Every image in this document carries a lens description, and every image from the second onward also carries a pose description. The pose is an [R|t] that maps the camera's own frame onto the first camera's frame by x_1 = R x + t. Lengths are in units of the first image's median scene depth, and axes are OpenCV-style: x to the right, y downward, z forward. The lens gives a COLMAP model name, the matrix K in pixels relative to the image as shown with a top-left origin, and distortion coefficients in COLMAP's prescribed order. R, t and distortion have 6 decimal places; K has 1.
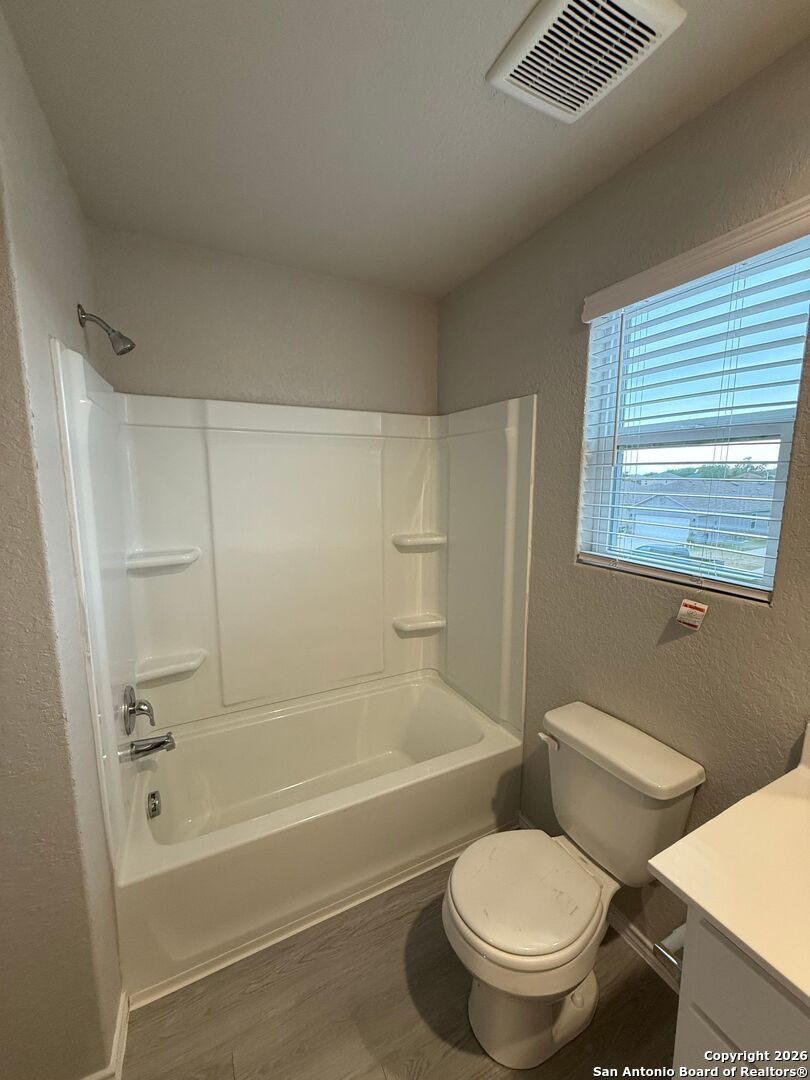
lens RADIAL K [[429.7, 0, 403.1], [0, 429.7, 542.2], [0, 0, 1]] dist [-0.001383, -0.000591]
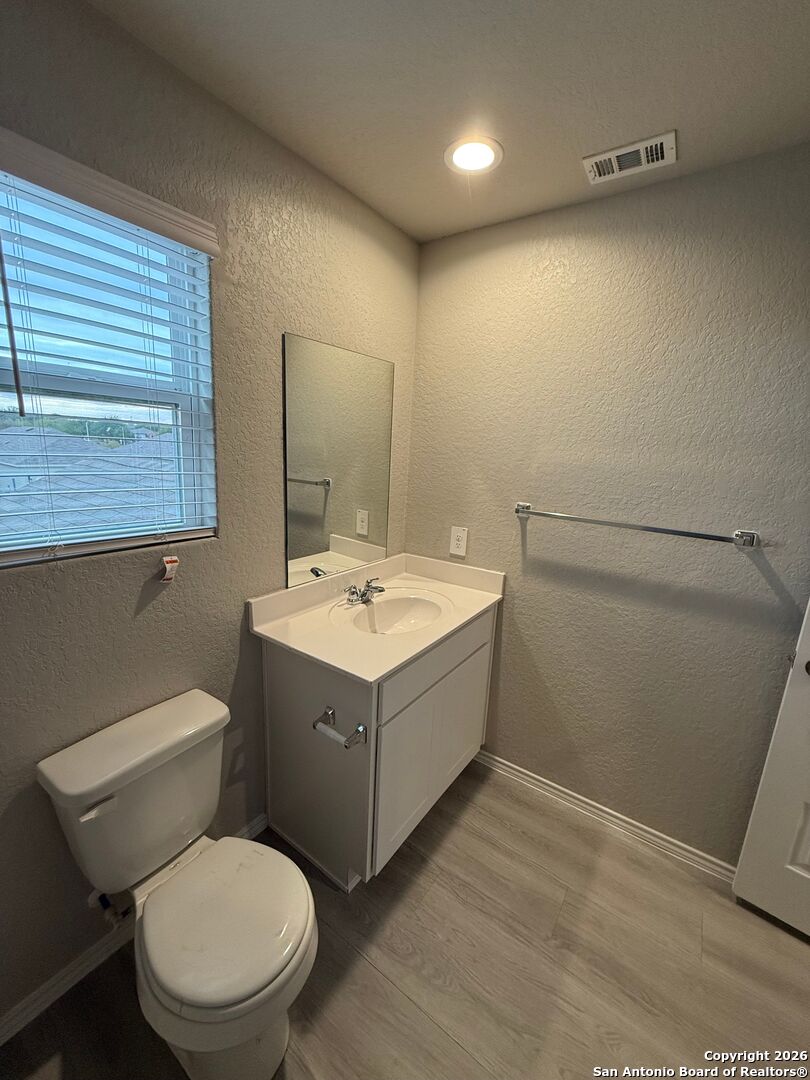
lens RADIAL K [[429.7, 0, 408.1], [0, 429.7, 536.6], [0, 0, 1]] dist [-0.001383, -0.000591]
pose [[-0.478644, -0.211178, 0.852234, -0.500229], [0.073928, 0.957504, 0.278784, -0.161527], [-0.874891, 0.196442, -0.442692, 0.933098]]
